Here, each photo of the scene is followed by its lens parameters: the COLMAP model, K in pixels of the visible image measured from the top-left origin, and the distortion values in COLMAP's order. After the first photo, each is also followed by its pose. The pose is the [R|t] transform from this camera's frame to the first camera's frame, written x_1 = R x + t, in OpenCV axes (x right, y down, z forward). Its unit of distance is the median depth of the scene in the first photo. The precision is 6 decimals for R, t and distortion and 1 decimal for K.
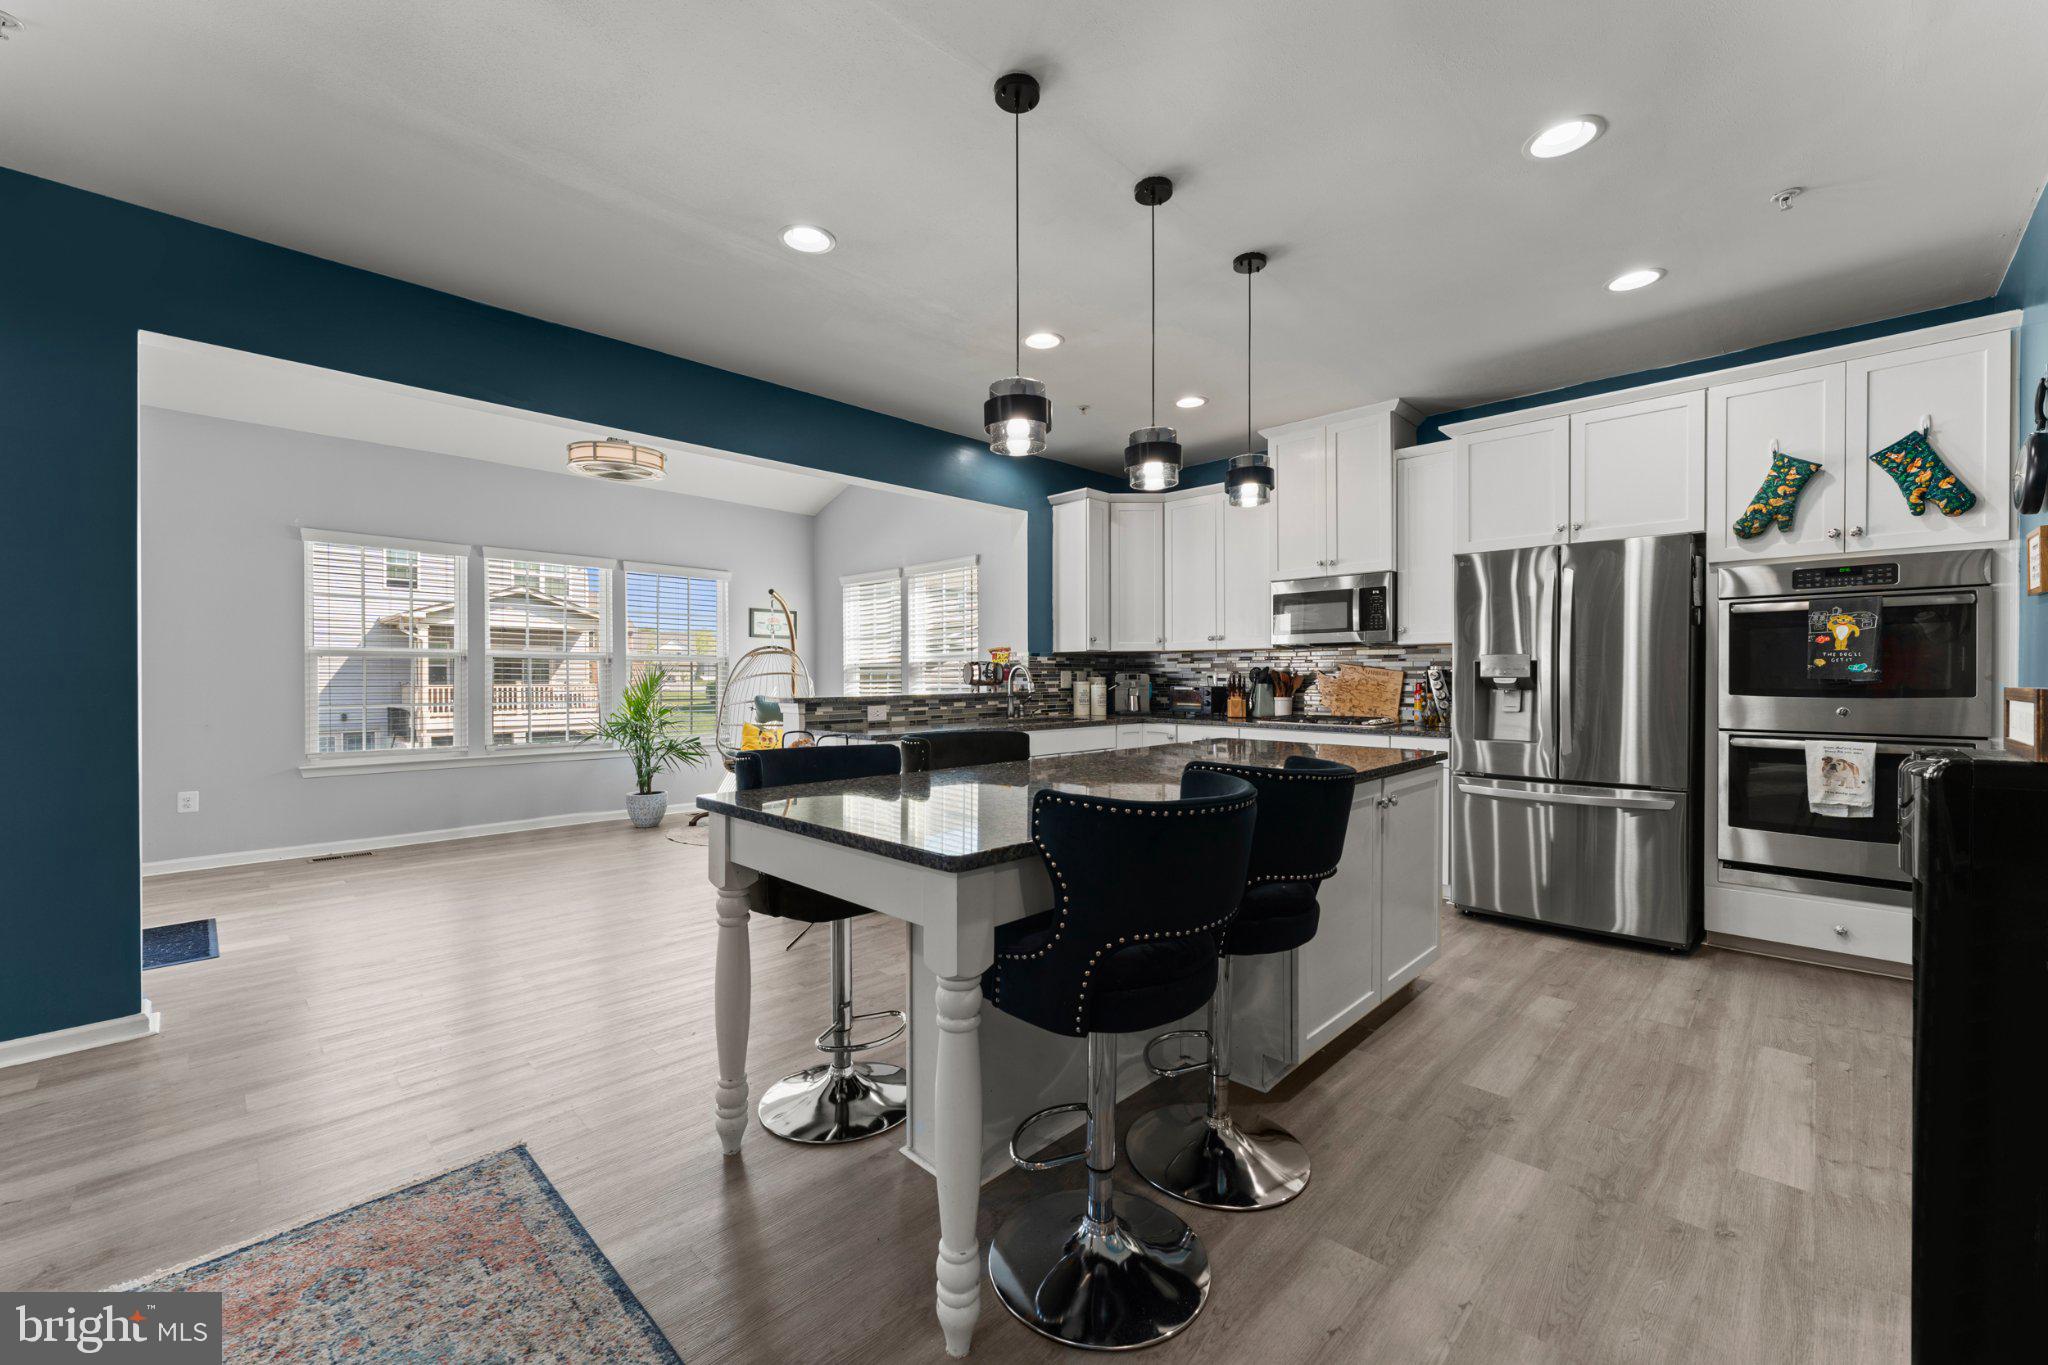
lens RADIAL K [[825.9, 0, 1010.9], [0, 825.9, 667.1], [0, 0, 1]] dist [0.001915, 0.000605]
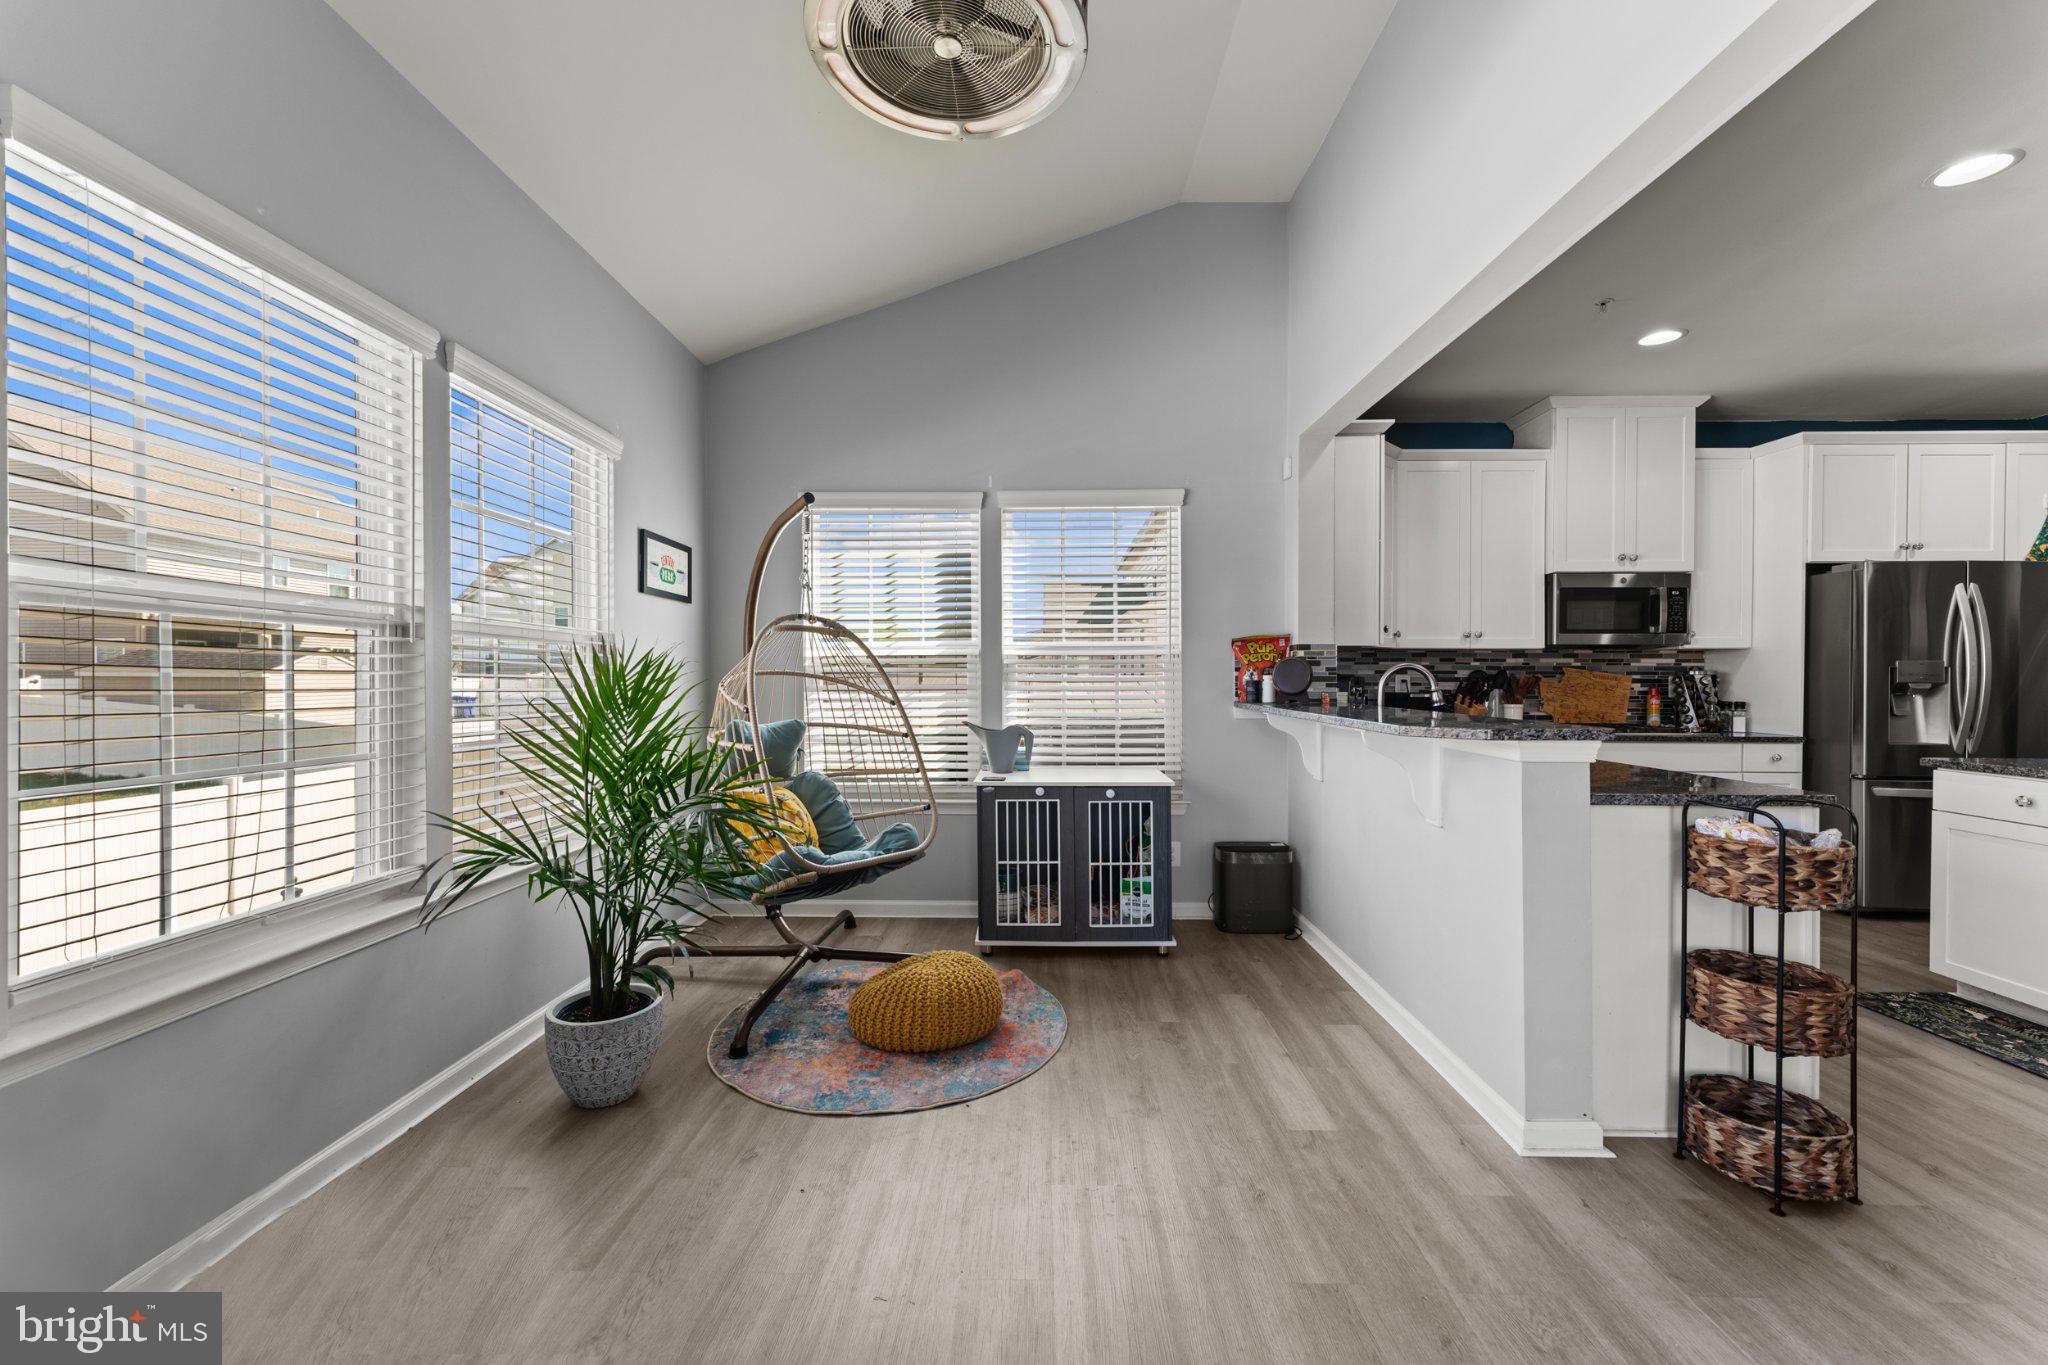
lens RADIAL K [[825.9, 0, 1040.2], [0, 825.9, 685.0], [0, 0, 1]] dist [0.001915, 0.000605]
pose [[0.723705, 0.001857, 0.690107, -0.954434], [-0.010056, 0.999919, 0.007855, 0.020047], [-0.690036, -0.012625, 0.723665, 1.025711]]
